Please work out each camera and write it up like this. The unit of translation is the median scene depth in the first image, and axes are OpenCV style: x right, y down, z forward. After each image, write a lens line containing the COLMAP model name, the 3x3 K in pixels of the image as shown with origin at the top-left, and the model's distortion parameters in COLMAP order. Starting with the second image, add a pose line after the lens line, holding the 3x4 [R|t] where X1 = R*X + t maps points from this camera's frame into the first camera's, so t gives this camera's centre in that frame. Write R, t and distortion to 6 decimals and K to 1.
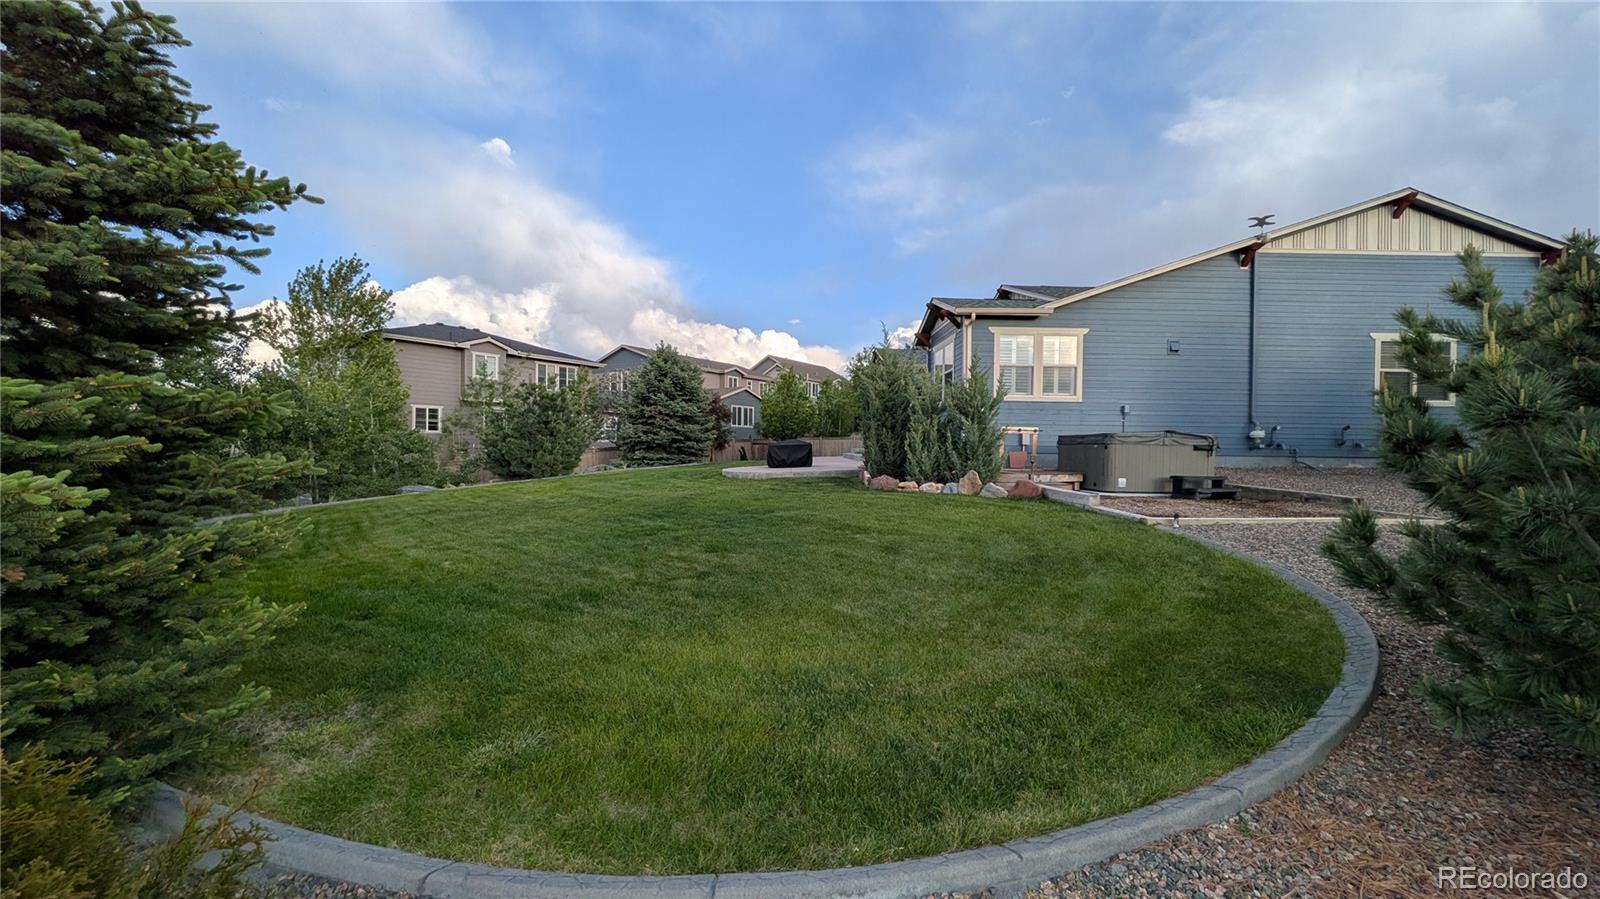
lens RADIAL K [[633.0, 0, 795.1], [0, 633.0, 481.2], [0, 0, 1]] dist [-0.001754, -0.000008]
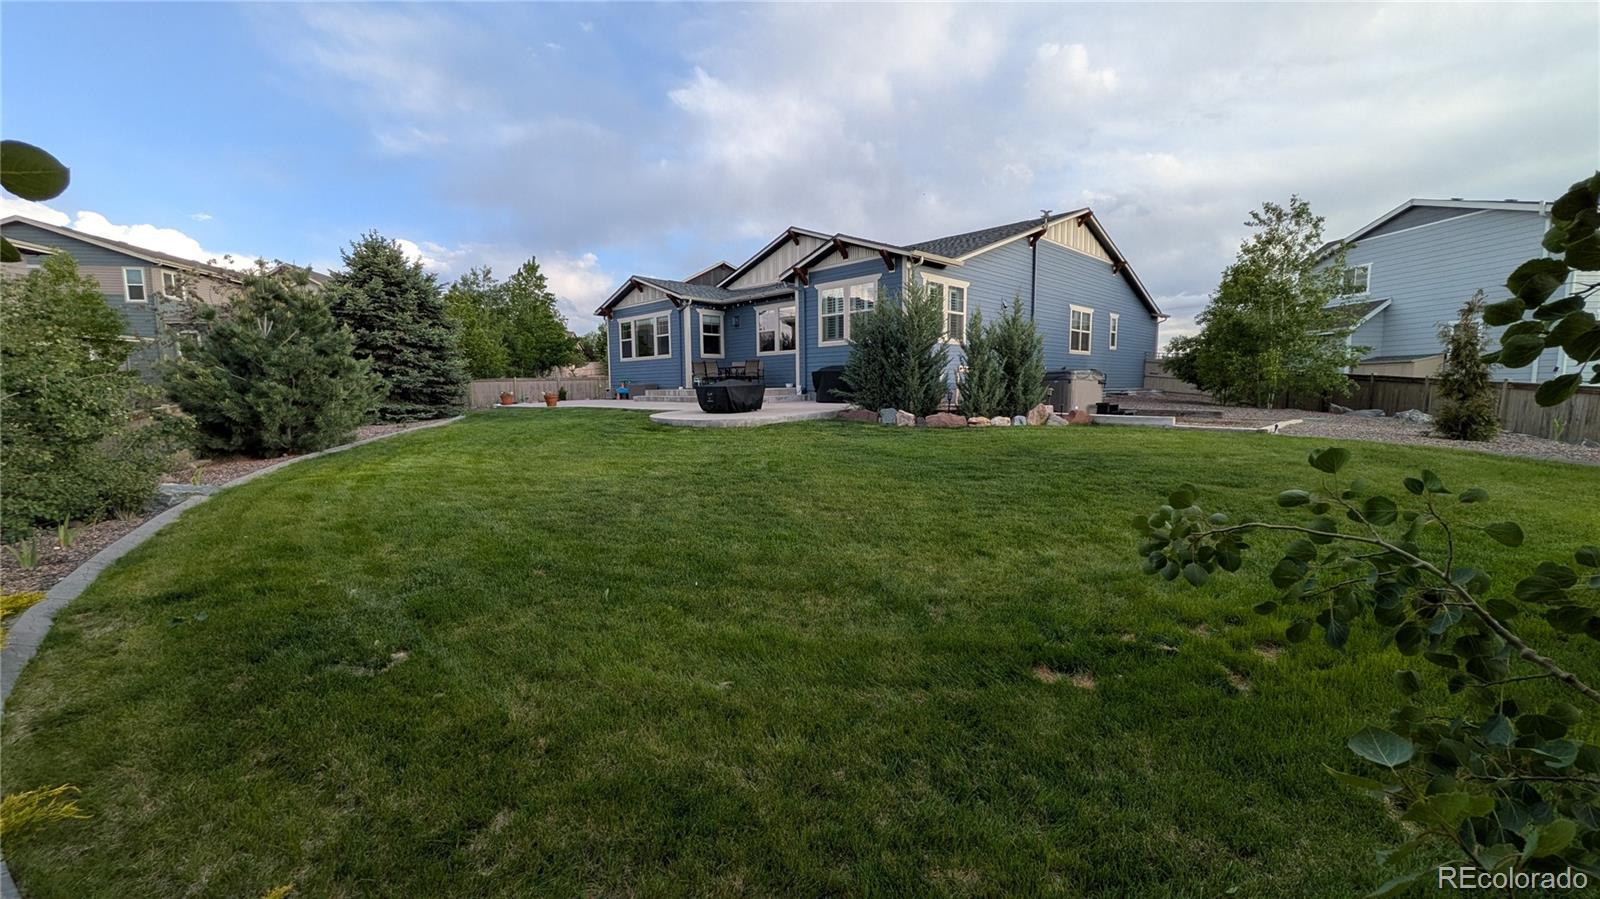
lens RADIAL K [[642.0, 0, 800.0], [0, 642.0, 449.5], [0, 0, 1]] dist [-0.003211, -0.000171]
pose [[0.708999, -0.085975, 0.699949, -0.396285], [0.056317, 0.996273, 0.065327, -0.016392], [-0.702957, -0.006898, 0.711199, 0.233903]]
